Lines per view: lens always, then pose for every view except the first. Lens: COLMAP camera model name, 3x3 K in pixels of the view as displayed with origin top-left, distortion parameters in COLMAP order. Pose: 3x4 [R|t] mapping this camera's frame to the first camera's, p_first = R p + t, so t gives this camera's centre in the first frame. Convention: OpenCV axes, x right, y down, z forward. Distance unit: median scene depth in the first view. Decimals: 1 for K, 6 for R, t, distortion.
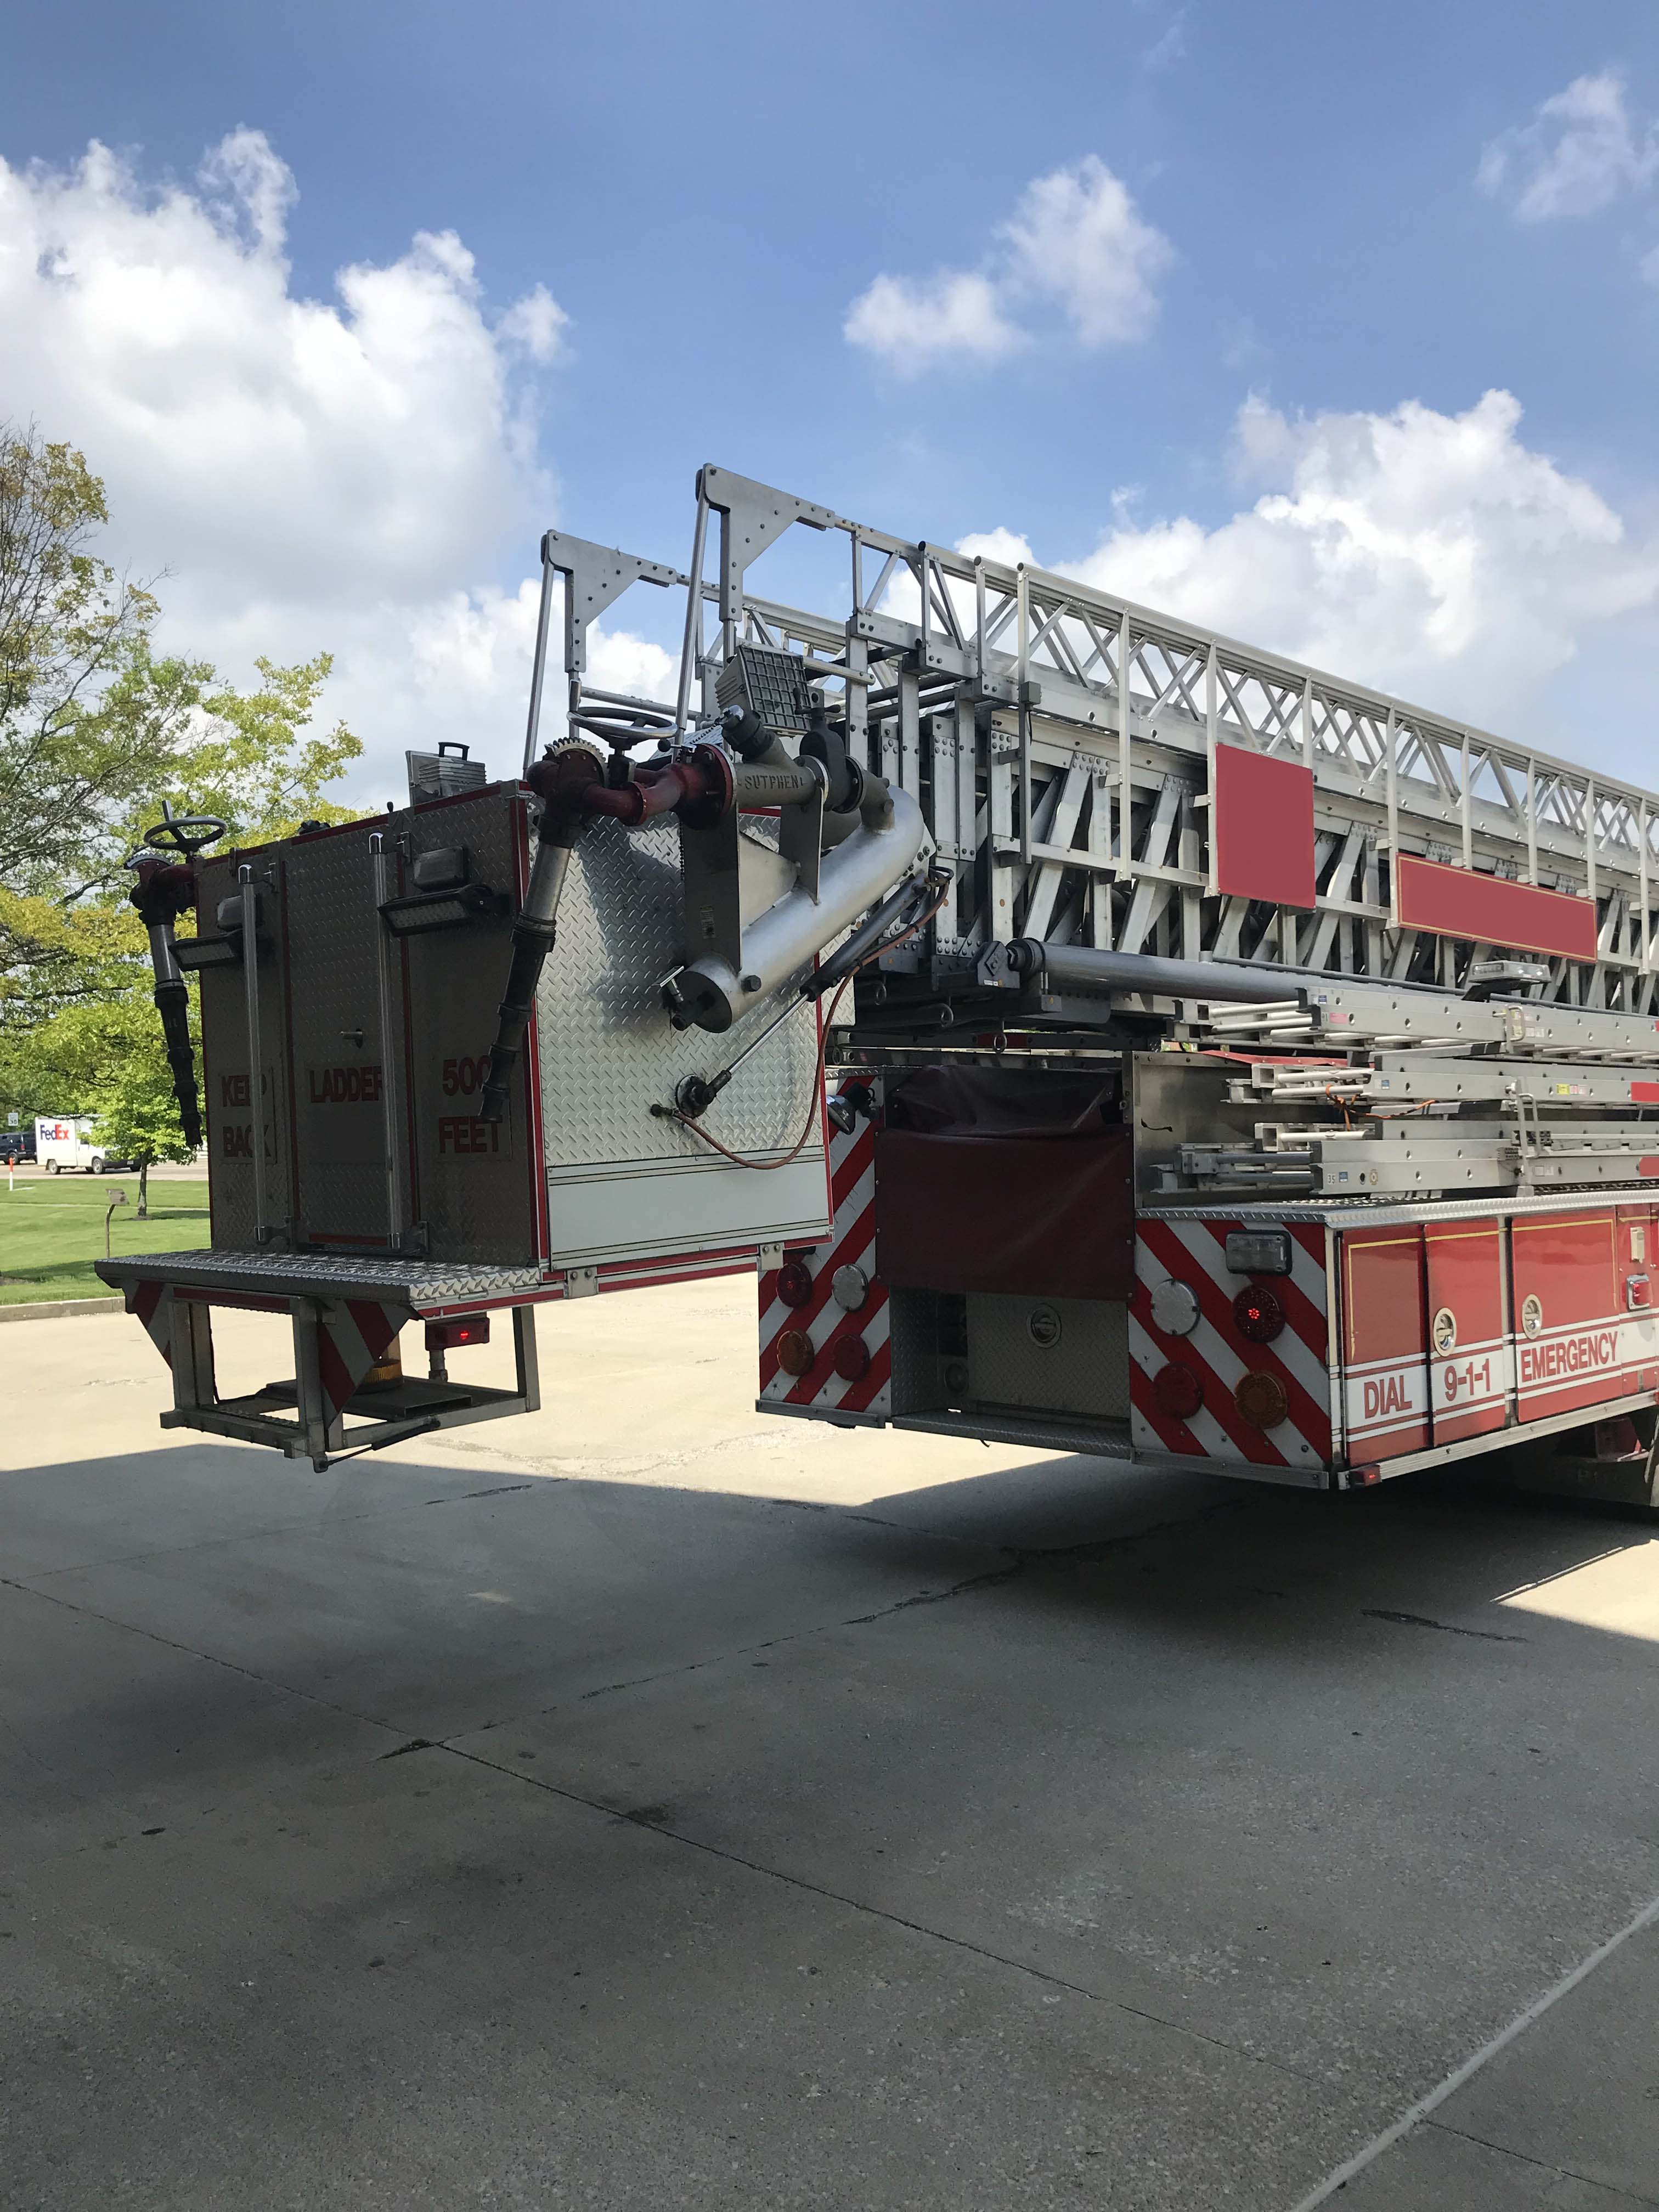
lens RADIAL K [[1854.8, 0, 921.8], [0, 1854.8, 1071.4], [0, 0, 1]] dist [-0.002597, -0.003968]
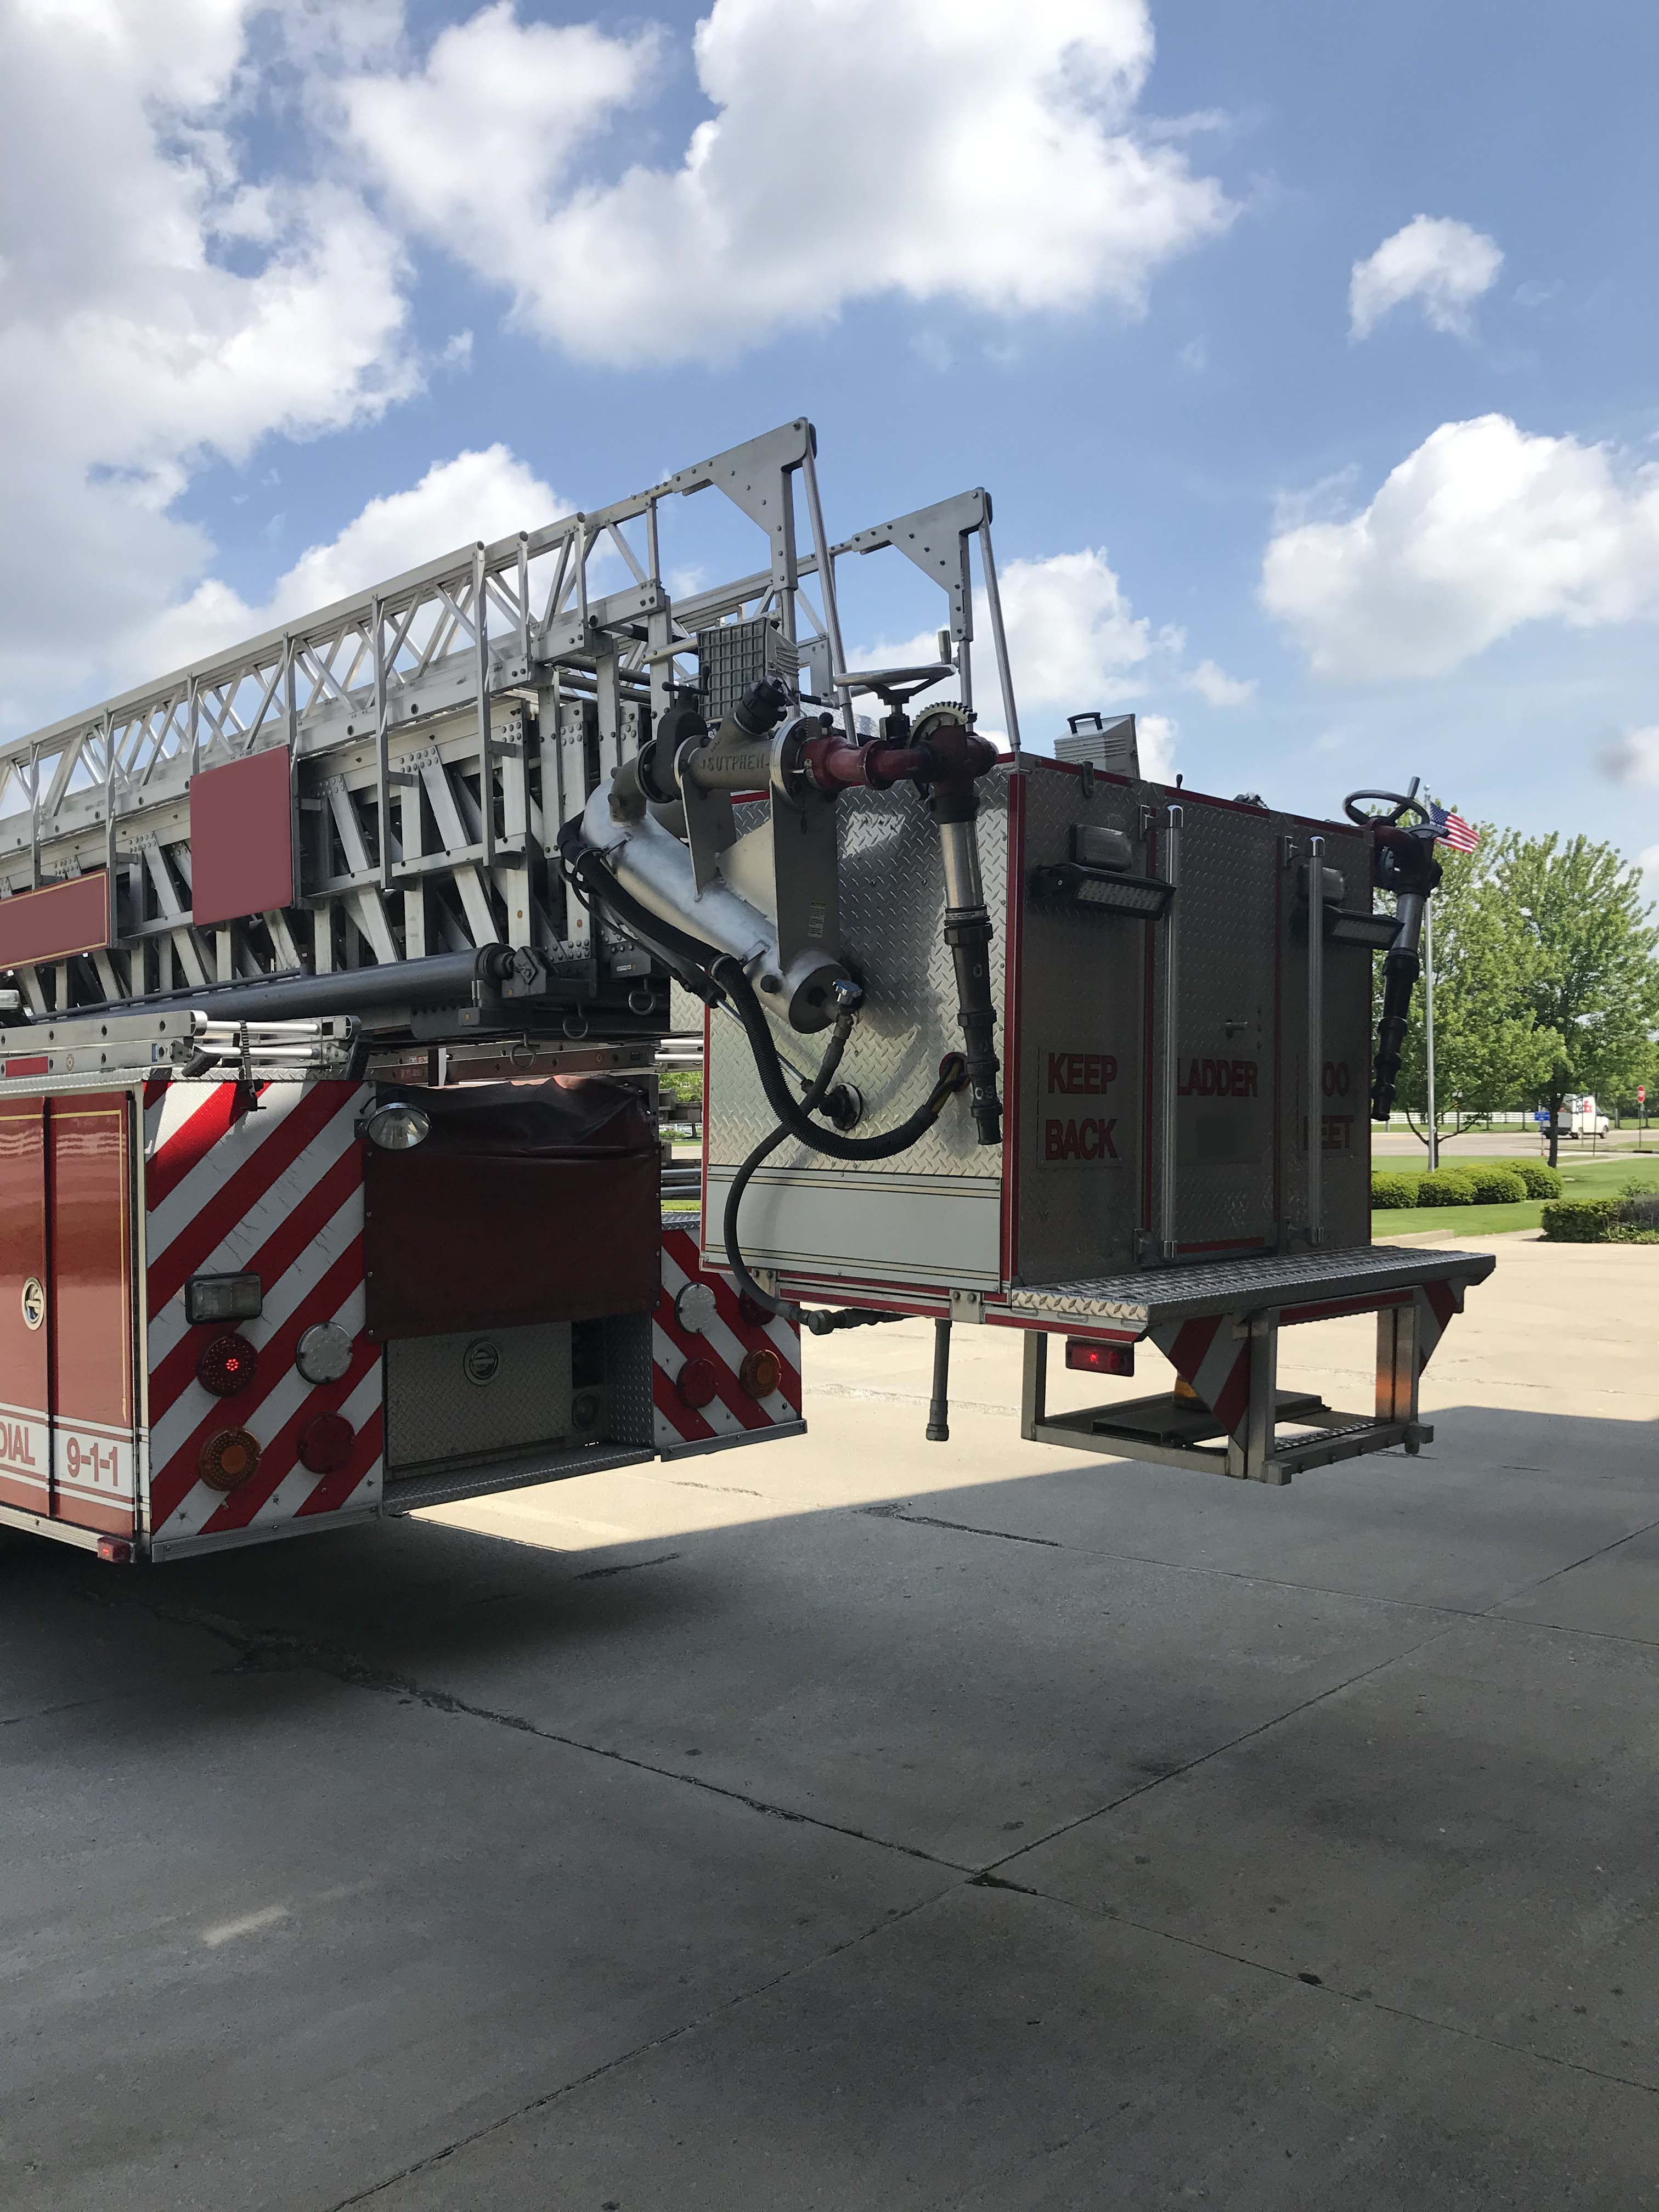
lens RADIAL K [[1768.8, 0, 829.5], [0, 1768.8, 1106.0], [0, 0, 1]] dist [0.007757, -0.002781]
pose [[-0.000055, 0.035858, 0.999357, -0.974183], [-0.014550, 0.999251, -0.035855, 0.045492], [-0.999894, -0.014542, 0.000467, 0.979725]]
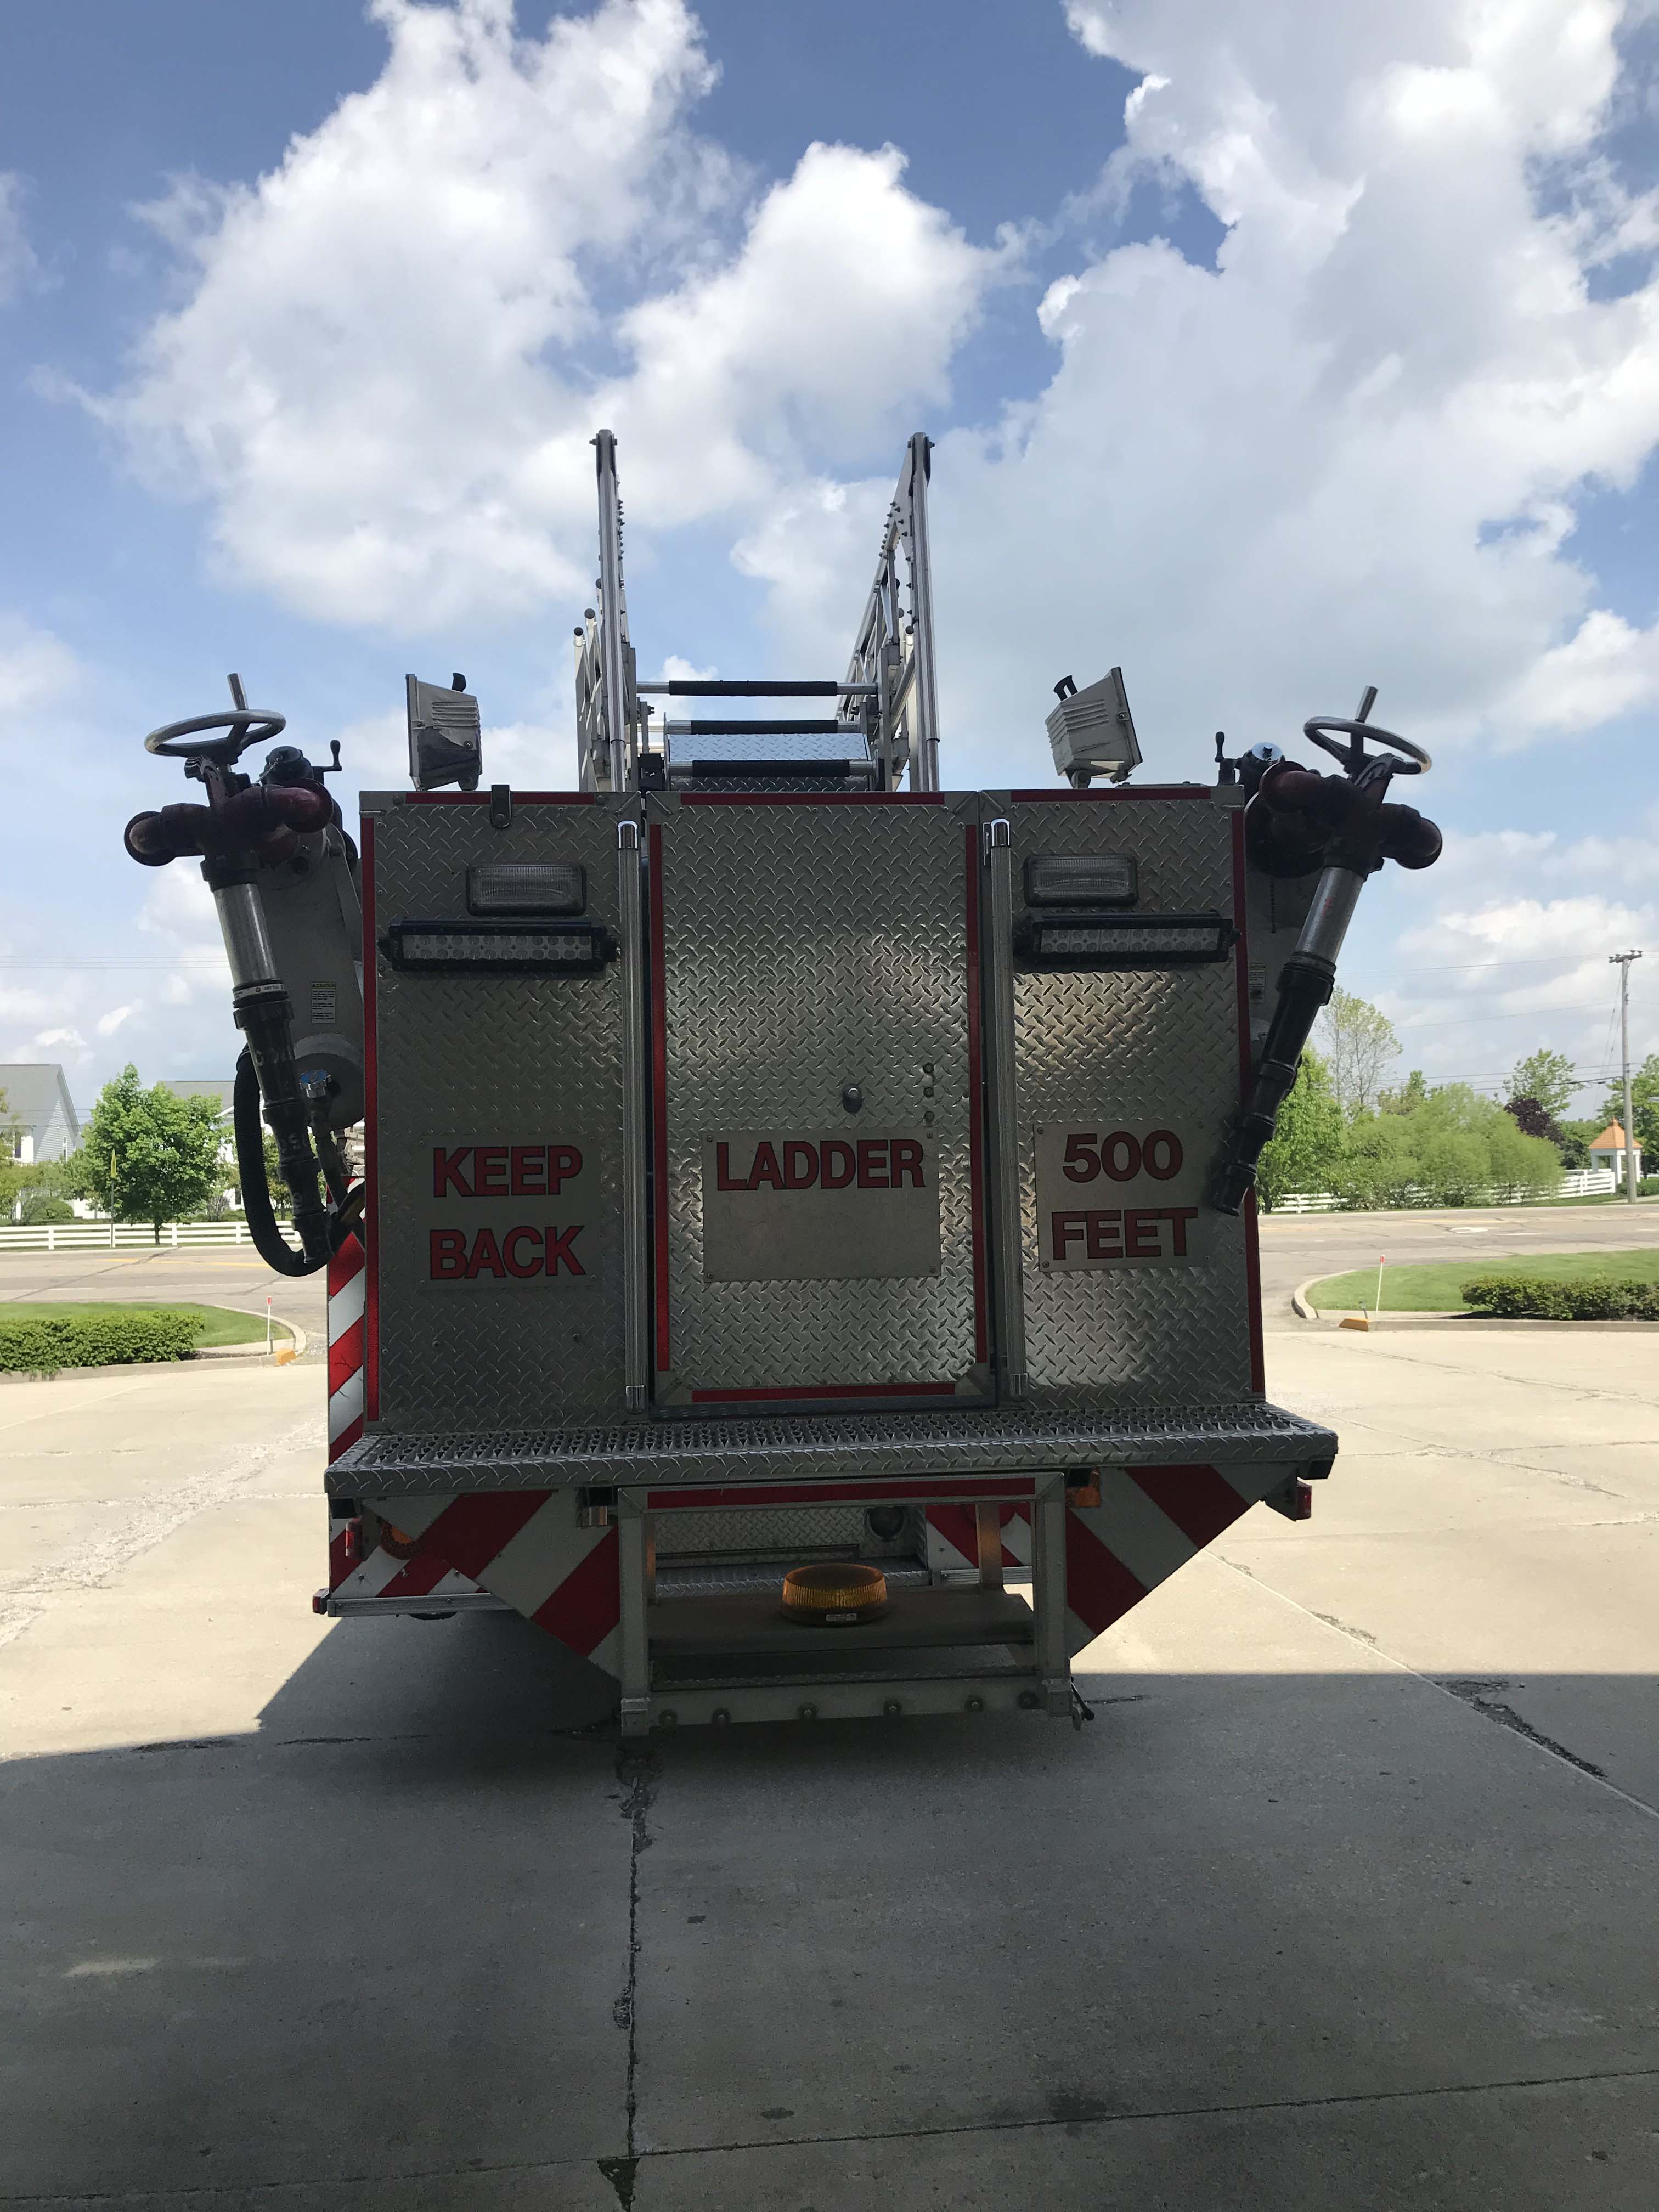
lens RADIAL K [[1760.2, 0, 866.6], [0, 1760.2, 1099.2], [0, 0, 1]] dist [0.004687, -0.004235]
pose [[0.656272, 0.052125, 0.752722, -0.646153], [-0.009999, 0.998124, -0.060401, 0.018065], [-0.754458, 0.032113, 0.655562, 0.464166]]
